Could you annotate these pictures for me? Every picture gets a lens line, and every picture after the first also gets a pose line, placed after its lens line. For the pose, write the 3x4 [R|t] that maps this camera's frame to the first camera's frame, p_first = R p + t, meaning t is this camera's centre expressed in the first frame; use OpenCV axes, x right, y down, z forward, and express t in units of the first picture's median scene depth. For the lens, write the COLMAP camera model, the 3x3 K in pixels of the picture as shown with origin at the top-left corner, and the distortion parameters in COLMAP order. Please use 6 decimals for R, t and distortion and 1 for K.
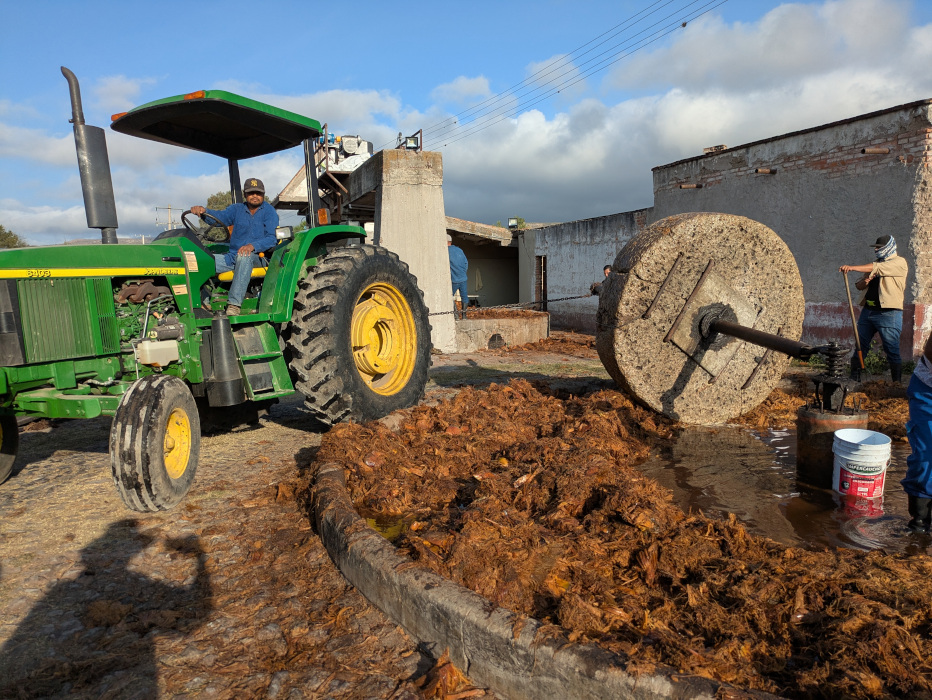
lens RADIAL K [[705.7, 0, 463.0], [0, 705.7, 358.5], [0, 0, 1]] dist [0.068973, -0.069429]
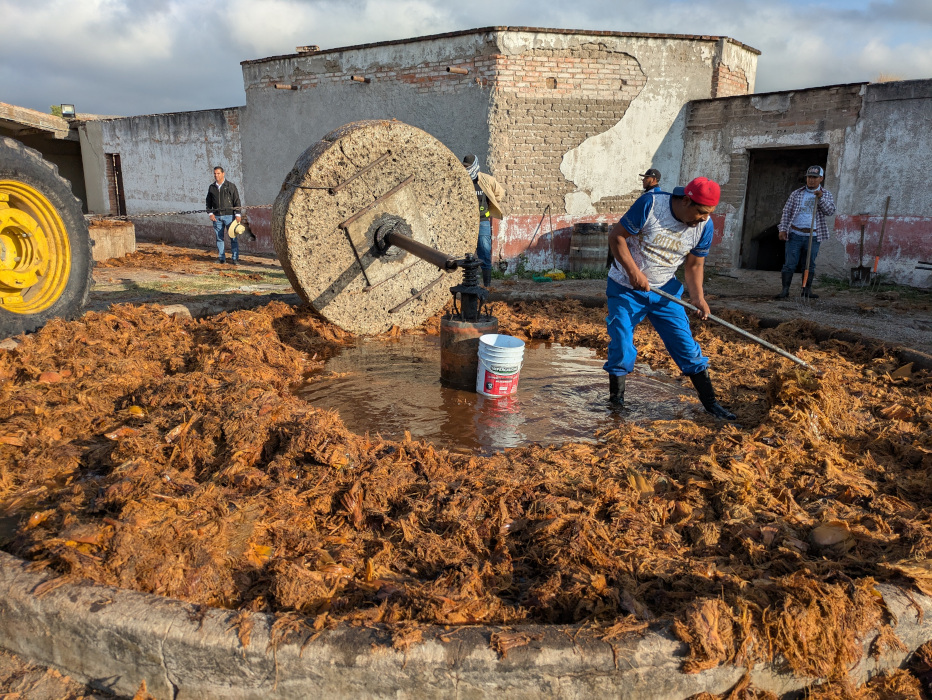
lens RADIAL K [[705.7, 0, 463.0], [0, 705.7, 358.5], [0, 0, 1]] dist [0.068973, -0.069429]
pose [[0.842474, -0.101917, 0.529010, -0.075524], [0.035131, 0.990246, 0.134829, -0.014290], [-0.537591, -0.095005, 0.837836, 0.162457]]
